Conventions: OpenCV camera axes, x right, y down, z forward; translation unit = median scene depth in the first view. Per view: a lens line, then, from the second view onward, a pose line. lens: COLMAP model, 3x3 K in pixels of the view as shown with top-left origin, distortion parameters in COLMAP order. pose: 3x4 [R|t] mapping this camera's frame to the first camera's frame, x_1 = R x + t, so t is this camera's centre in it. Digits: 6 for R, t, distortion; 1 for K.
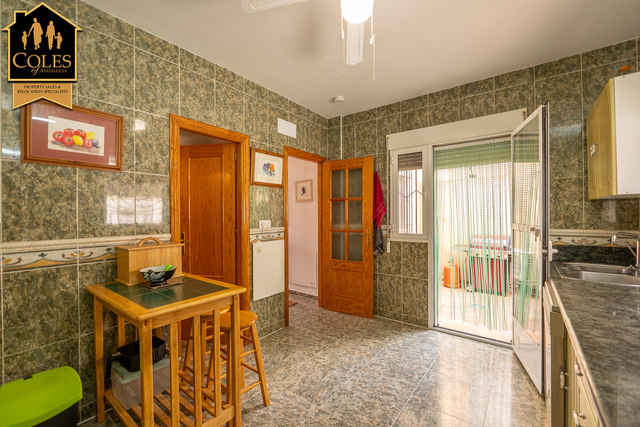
lens RADIAL K [[271.2, 0, 320.2], [0, 271.2, 213.1], [0, 0, 1]] dist [-0.005015, -0.002358]
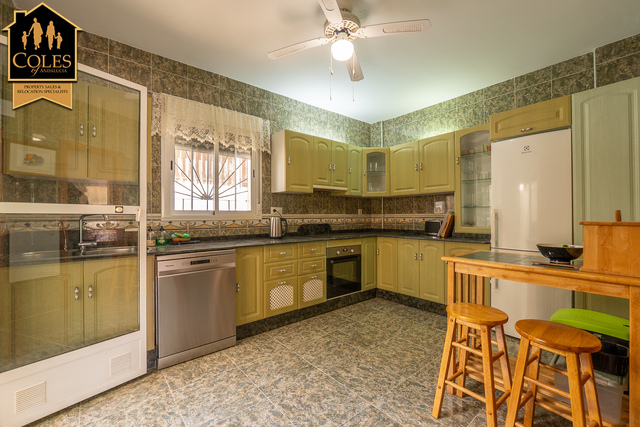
lens RADIAL K [[271.2, 0, 320.5], [0, 271.2, 212.1], [0, 0, 1]] dist [-0.005015, -0.002358]
pose [[-0.975430, 0.002033, 0.220300, -0.036511], [0.000801, 0.999984, -0.005680, 0.088478], [-0.220308, -0.005364, -0.975416, 1.897623]]
